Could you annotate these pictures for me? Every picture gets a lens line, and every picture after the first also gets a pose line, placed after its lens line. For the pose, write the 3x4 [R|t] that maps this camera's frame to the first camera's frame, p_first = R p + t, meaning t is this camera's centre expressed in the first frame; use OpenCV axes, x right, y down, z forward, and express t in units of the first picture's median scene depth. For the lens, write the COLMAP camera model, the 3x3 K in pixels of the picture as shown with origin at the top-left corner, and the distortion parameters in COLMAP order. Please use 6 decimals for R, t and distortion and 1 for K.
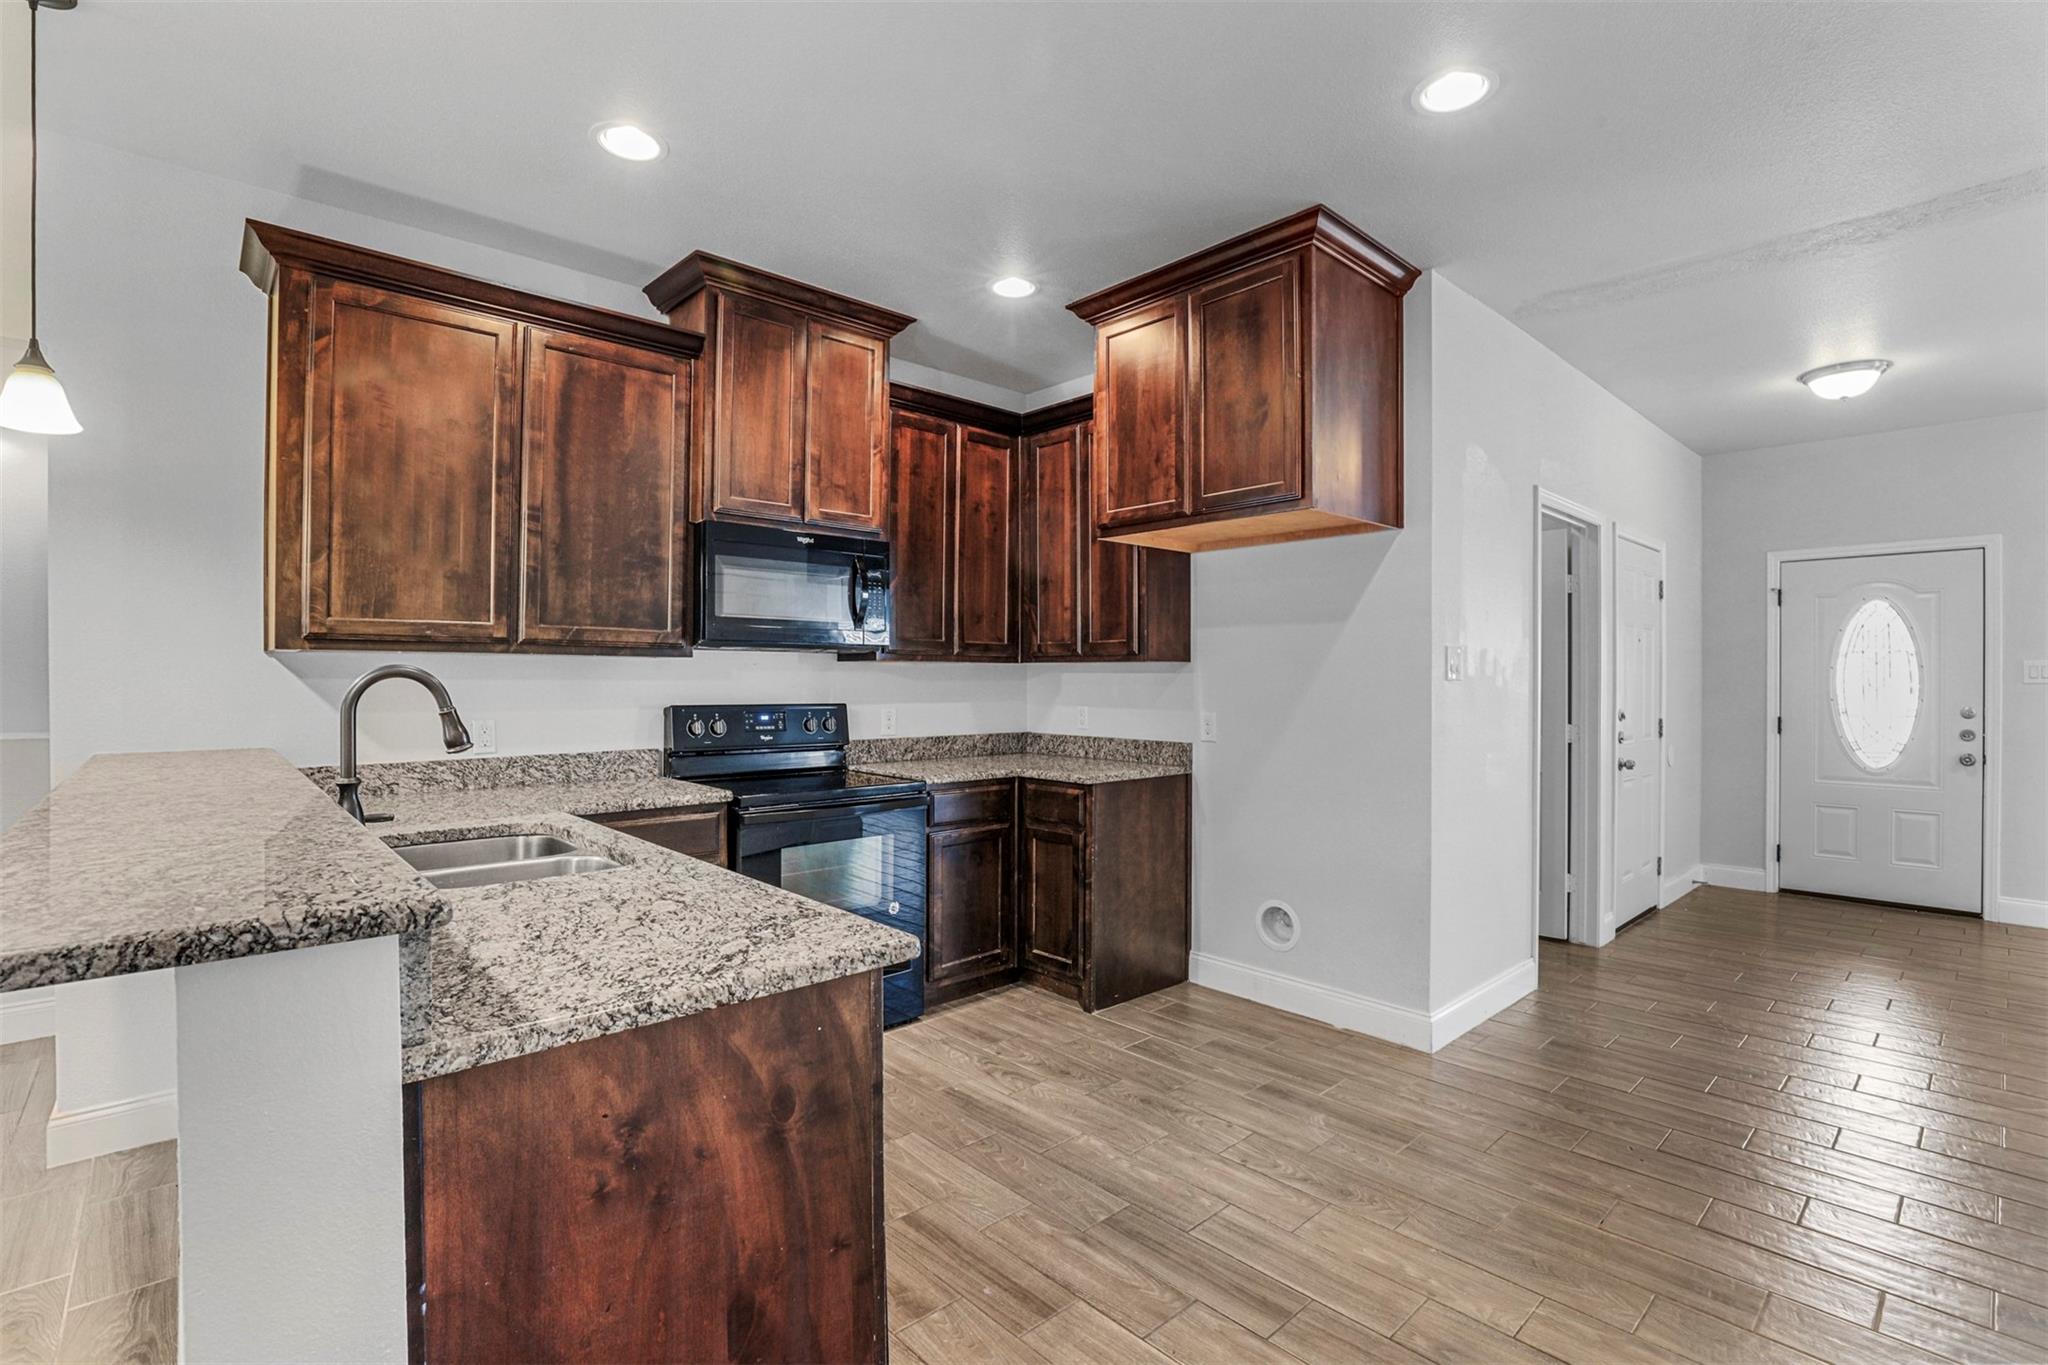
lens RADIAL K [[935.6, 0, 1024.0], [0, 935.6, 682.5], [0, 0, 1]] dist [-0.024605, 0.001268]
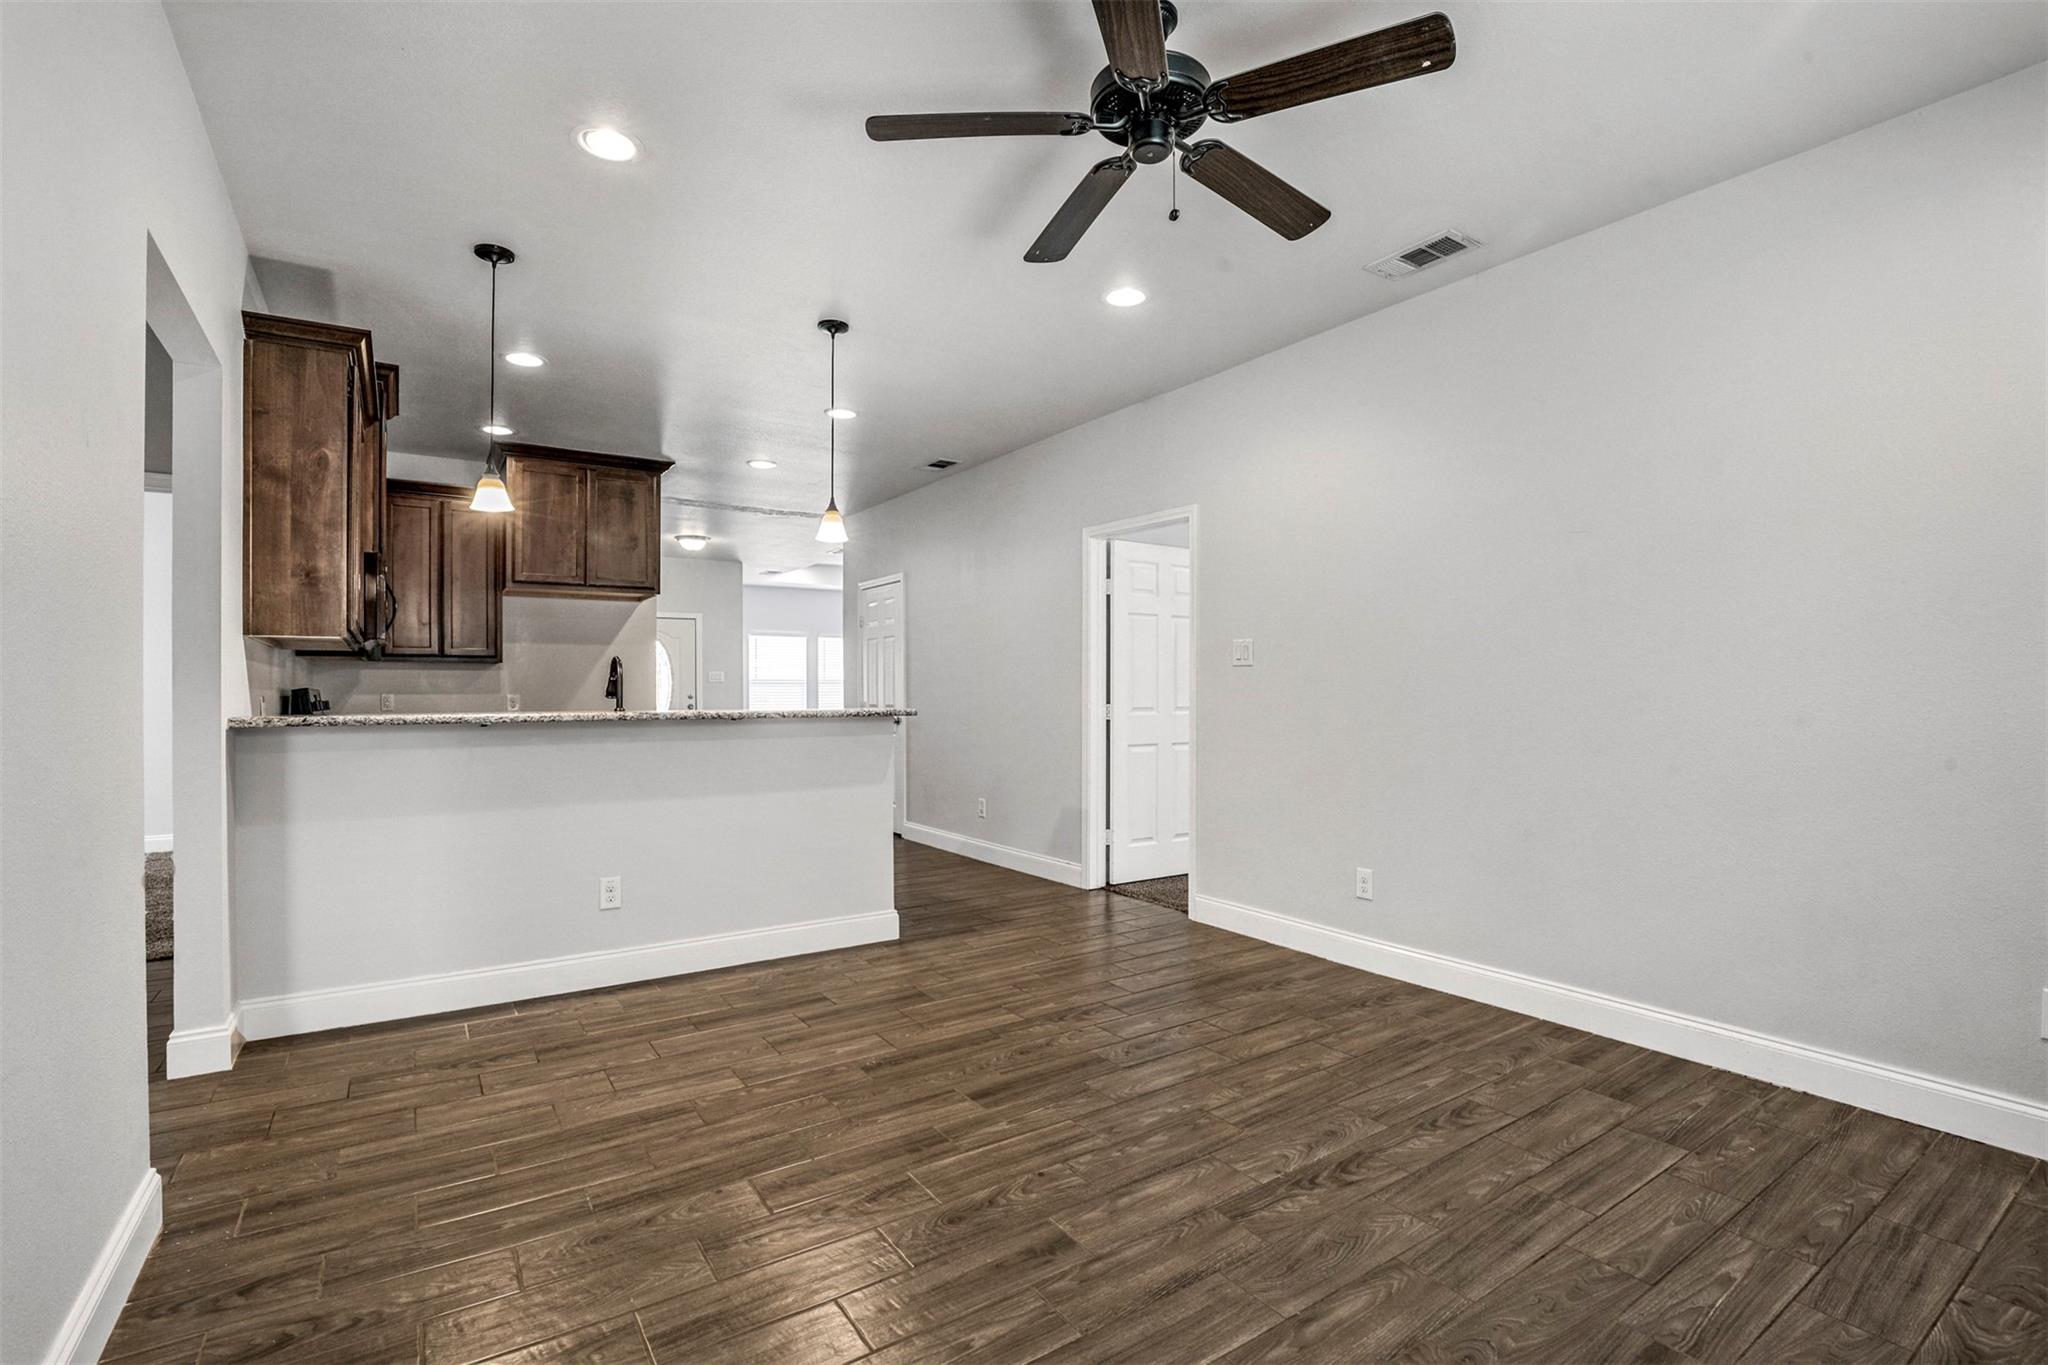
lens RADIAL K [[935.6, 0, 1024.0], [0, 935.6, 682.5], [0, 0, 1]] dist [-0.024605, 0.001268]
pose [[0.144252, 0.005303, 0.989527, -1.400805], [0.010096, 0.999926, -0.006831, 0.034383], [-0.989489, 0.010976, 0.144188, -0.130323]]
